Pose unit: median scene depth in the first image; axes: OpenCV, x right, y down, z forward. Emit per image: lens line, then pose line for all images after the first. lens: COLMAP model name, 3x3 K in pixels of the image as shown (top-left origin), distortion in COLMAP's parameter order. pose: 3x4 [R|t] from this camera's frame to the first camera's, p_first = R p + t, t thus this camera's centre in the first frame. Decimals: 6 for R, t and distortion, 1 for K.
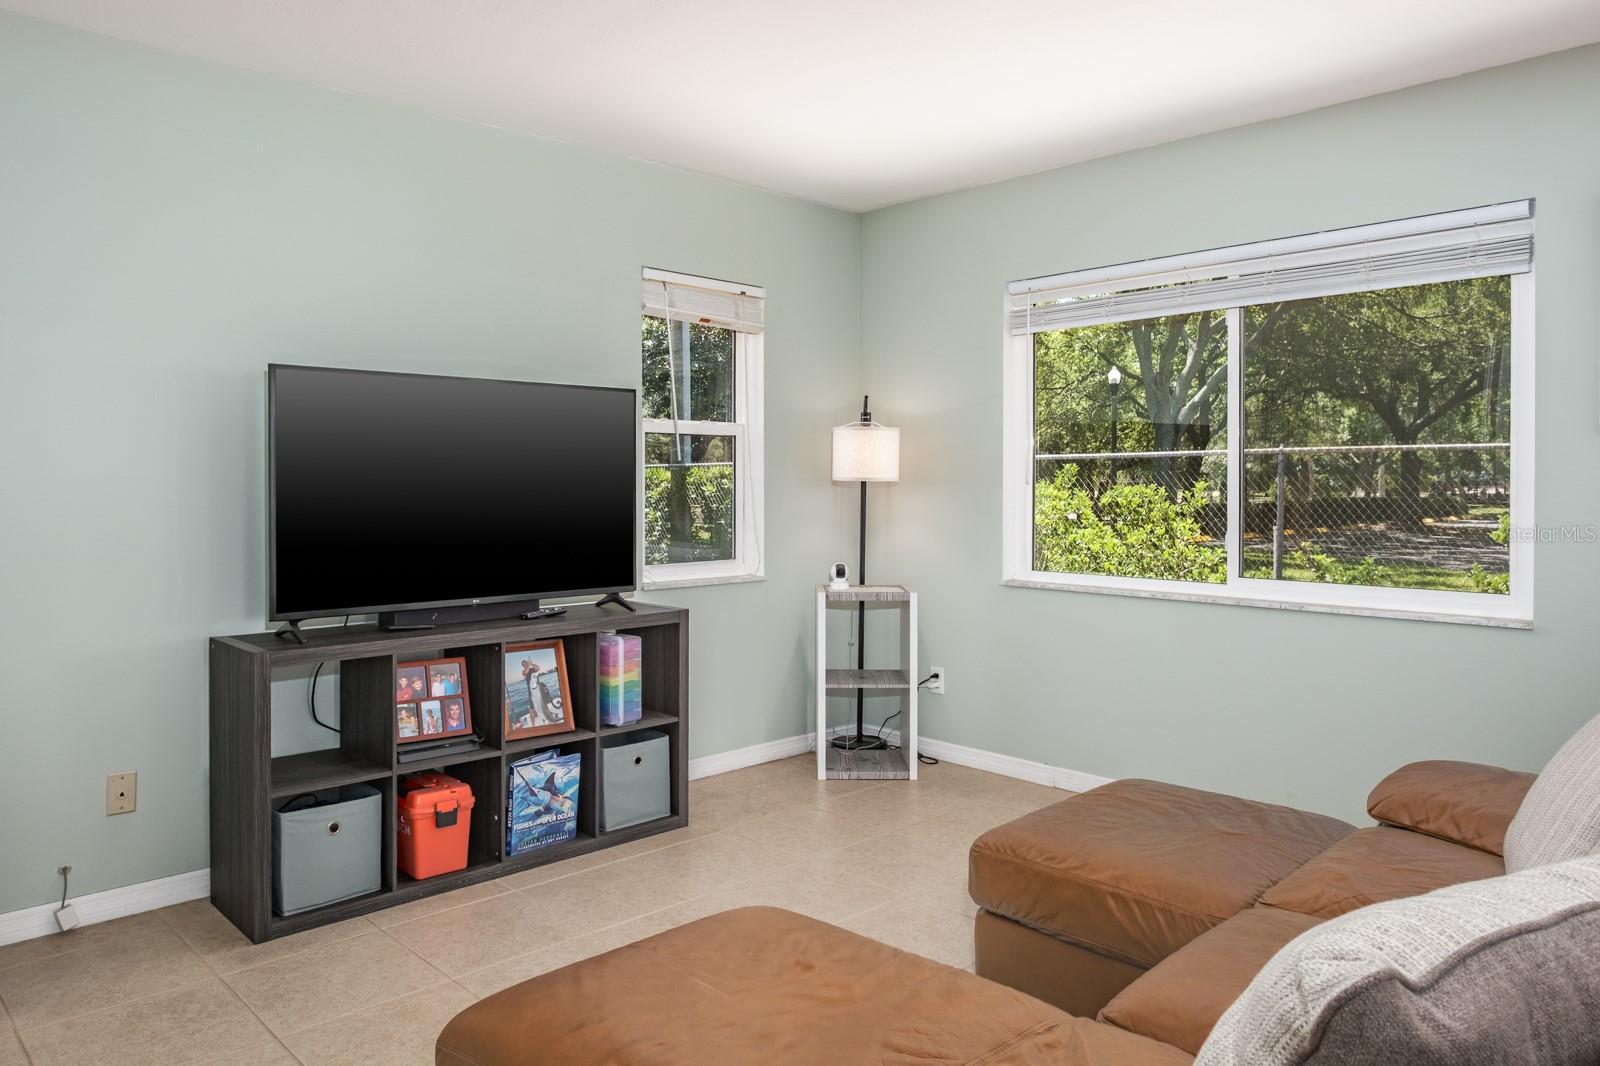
lens RADIAL K [[1103.9, 0, 800.4], [0, 1103.9, 484.0], [0, 0, 1]] dist [-0.003697, -0.000273]
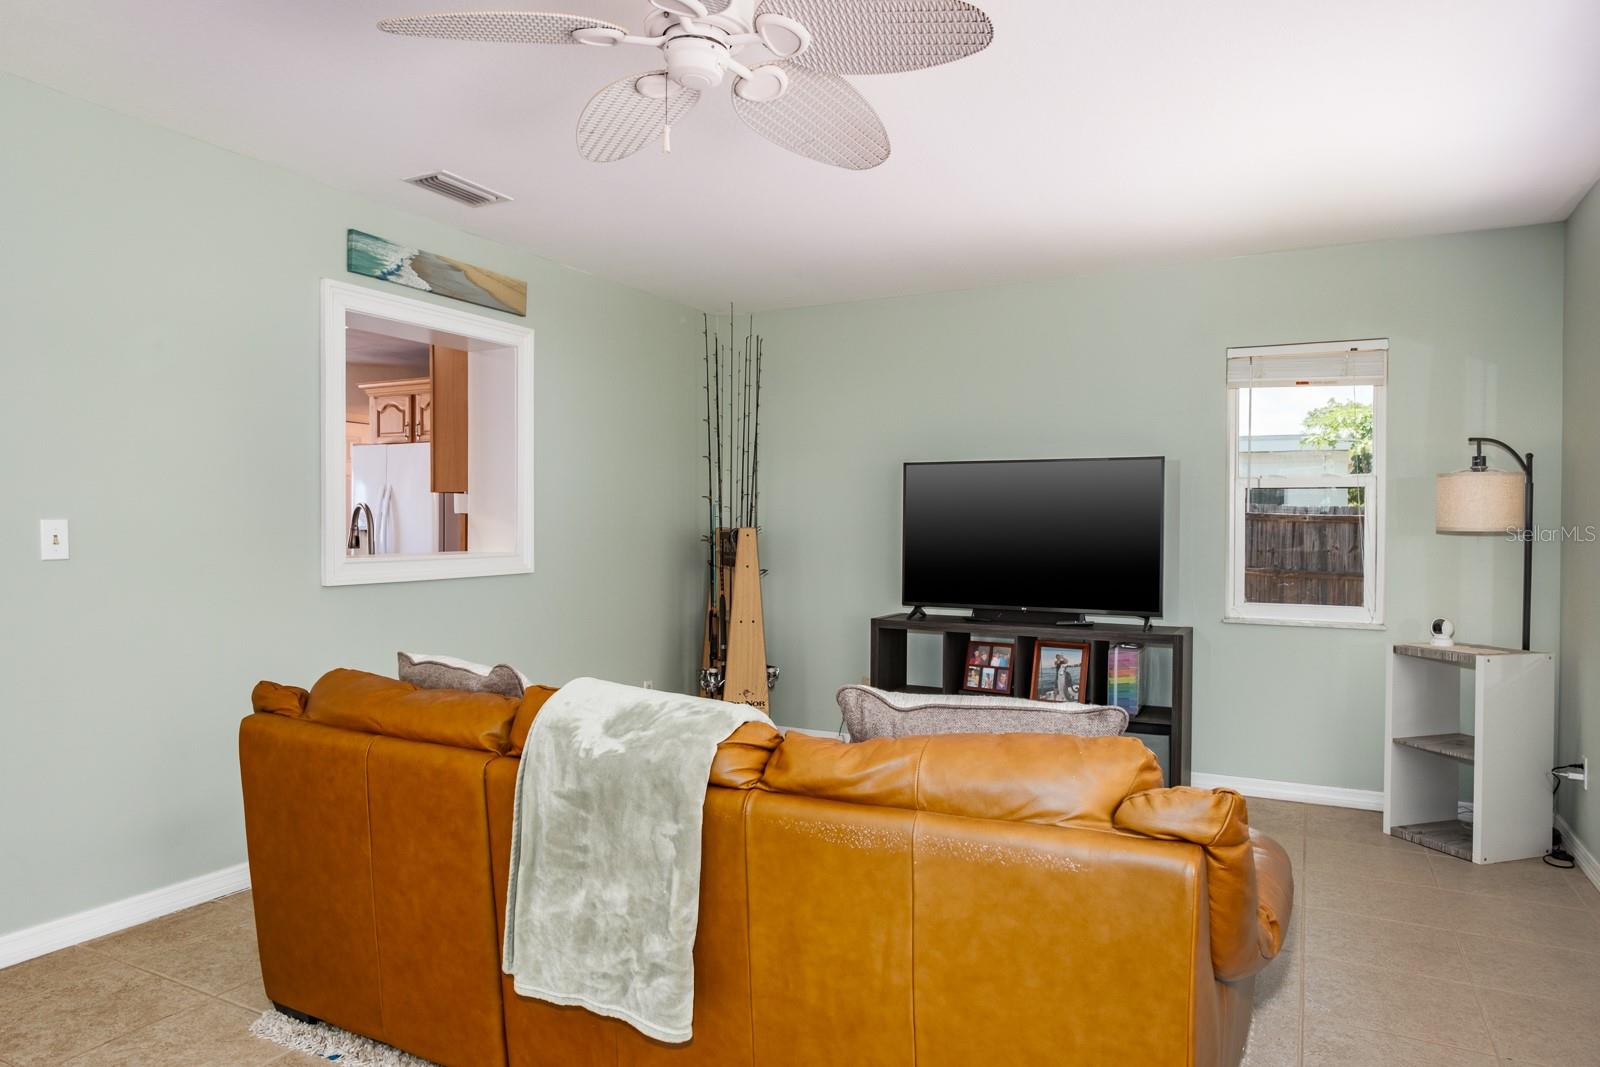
lens RADIAL K [[1002.0, 0, 791.5], [0, 1002.0, 536.7], [0, 0, 1]] dist [-0.005642, 0.000546]
pose [[0.309534, 0.010451, -0.950831, 0.900006], [-0.009228, 0.999926, 0.007987, 0.000283], [0.950843, 0.006302, 0.309608, 0.277553]]
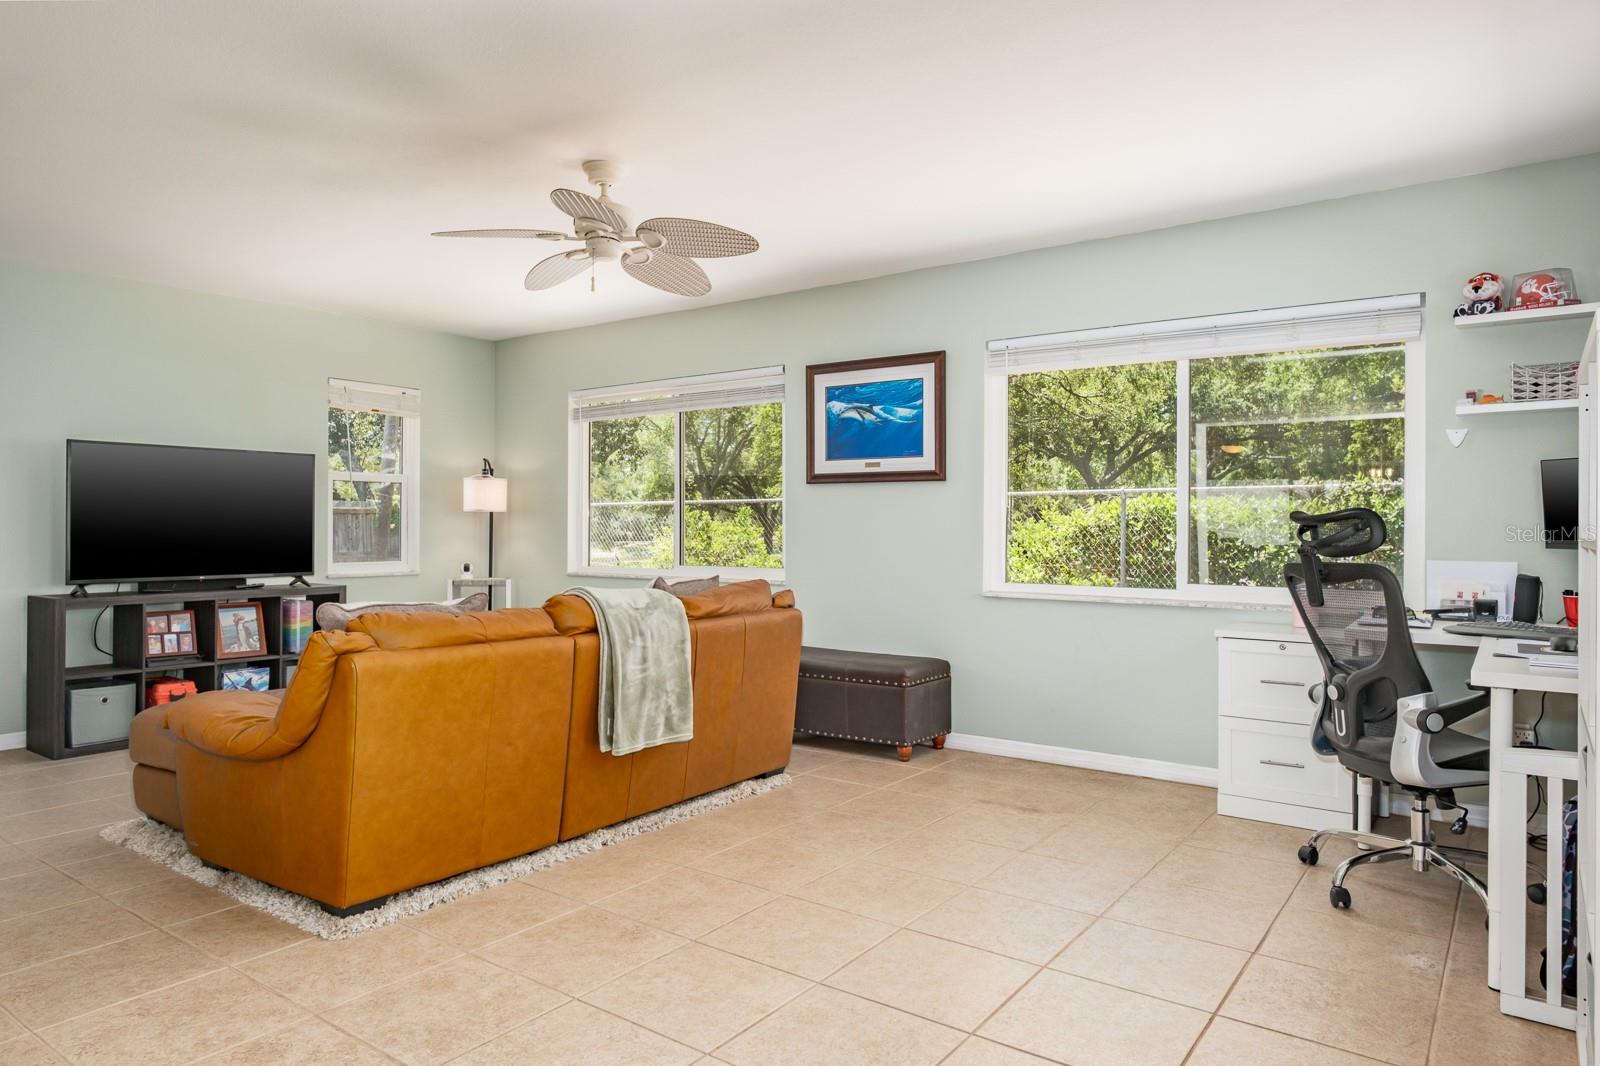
lens RADIAL K [[991.2, 0, 799.9], [0, 991.2, 516.8], [0, 0, 1]] dist [-0.001635, 0.000767]
pose [[0.986081, 0.003106, 0.166239, 0.364956], [-0.001092, 0.999925, -0.012207, 0.029415], [-0.166264, 0.011856, 0.986010, -0.671376]]
